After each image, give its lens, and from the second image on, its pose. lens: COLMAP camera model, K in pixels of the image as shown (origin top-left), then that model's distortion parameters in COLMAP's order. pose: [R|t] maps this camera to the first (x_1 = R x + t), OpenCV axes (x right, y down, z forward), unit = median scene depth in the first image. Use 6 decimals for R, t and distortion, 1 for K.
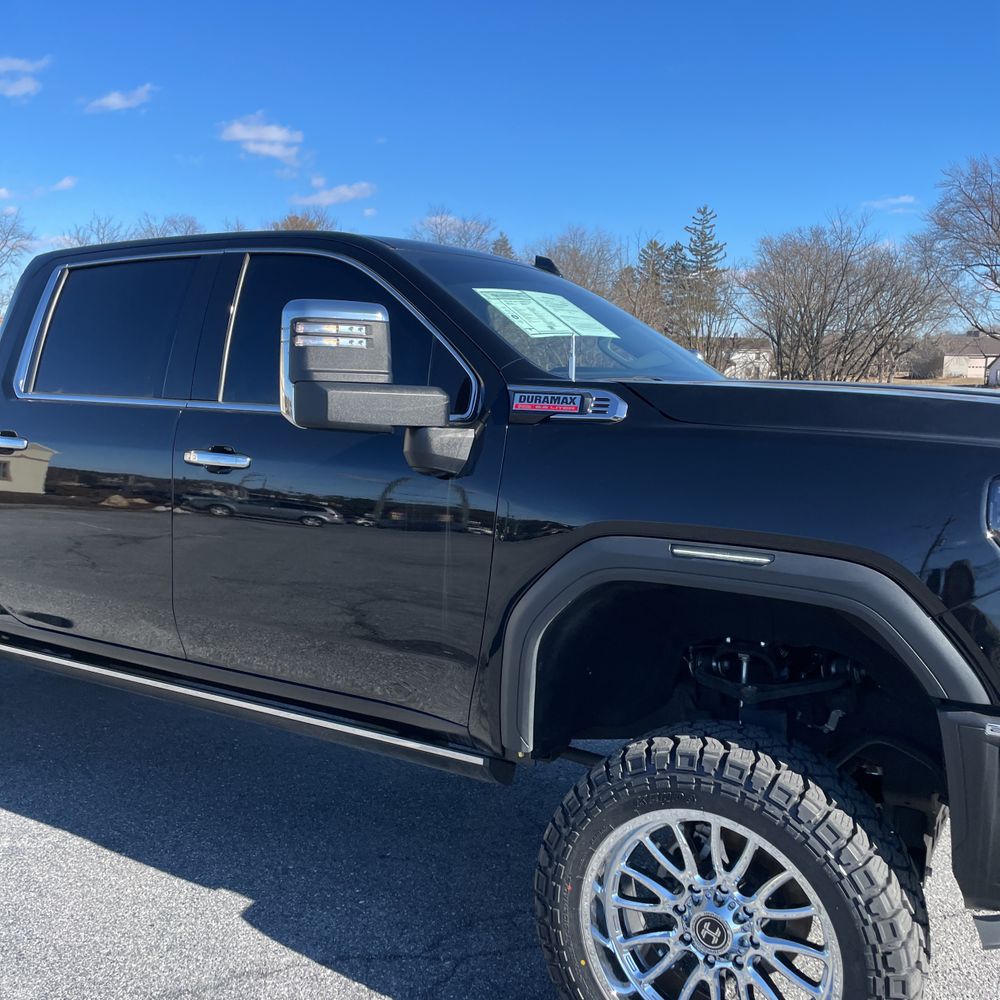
lens RADIAL K [[1026.7, 0, 478.4], [0, 1026.7, 493.7], [0, 0, 1]] dist [0.041039, 0.000000]
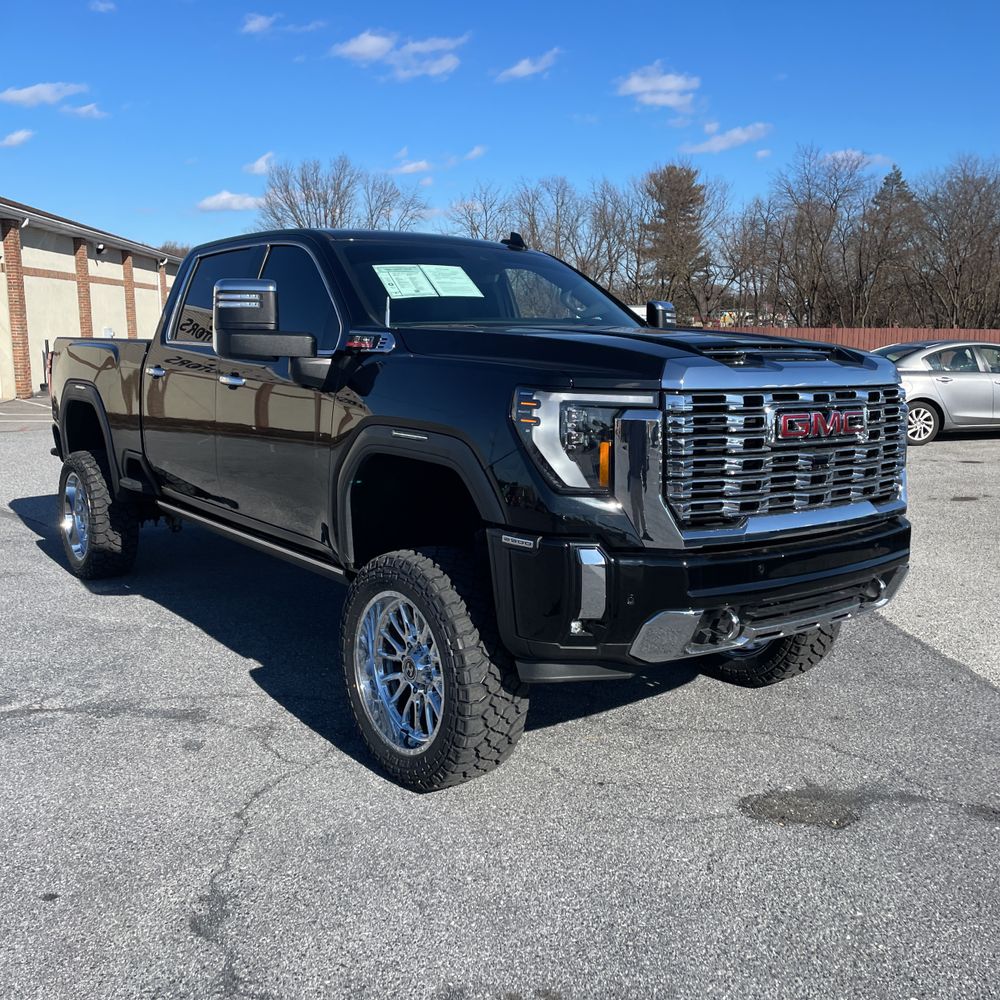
lens RADIAL K [[1026.7, 0, 498.6], [0, 1026.7, 489.6], [0, 0, 1]] dist [0.041039, 0.000000]
pose [[0.933338, 0.037836, -0.356998, 0.716871], [-0.022210, 0.998611, 0.047770, 0.050649], [0.358310, -0.036656, 0.932883, -0.338478]]
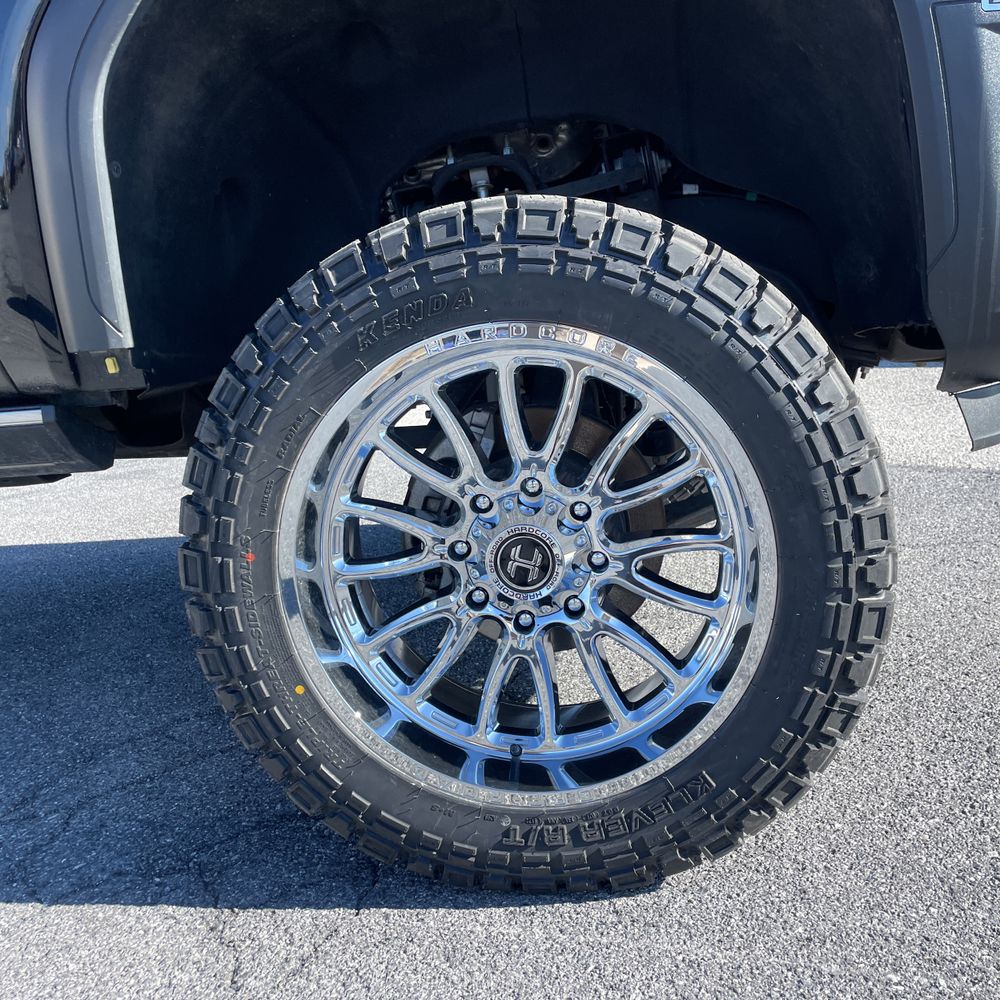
lens RADIAL K [[1026.7, 0, 495.9], [0, 1026.7, 502.9], [0, 0, 1]] dist [0.041039, 0.000000]
pose [[0.919817, -0.166074, 0.355465, 0.018963], [0.141106, 0.985402, 0.095249, 0.265177], [-0.366095, -0.037453, 0.929824, 0.395789]]
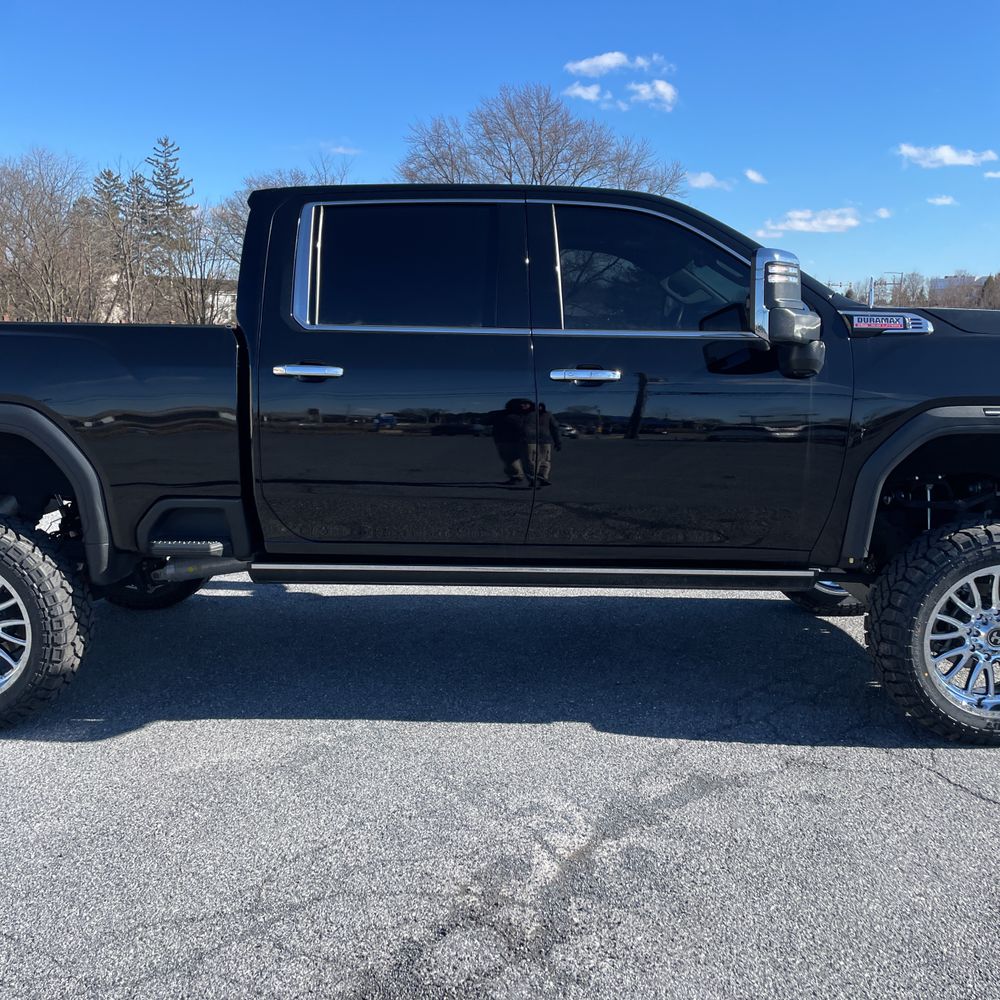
lens RADIAL K [[1026.7, 0, 498.1], [0, 1026.7, 524.7], [0, 0, 1]] dist [0.041039, 0.000000]
pose [[0.867775, -0.100558, 0.486678, -1.007185], [0.059866, 0.993335, 0.098499, 0.019484], [-0.493339, -0.056339, 0.868011, -0.043389]]
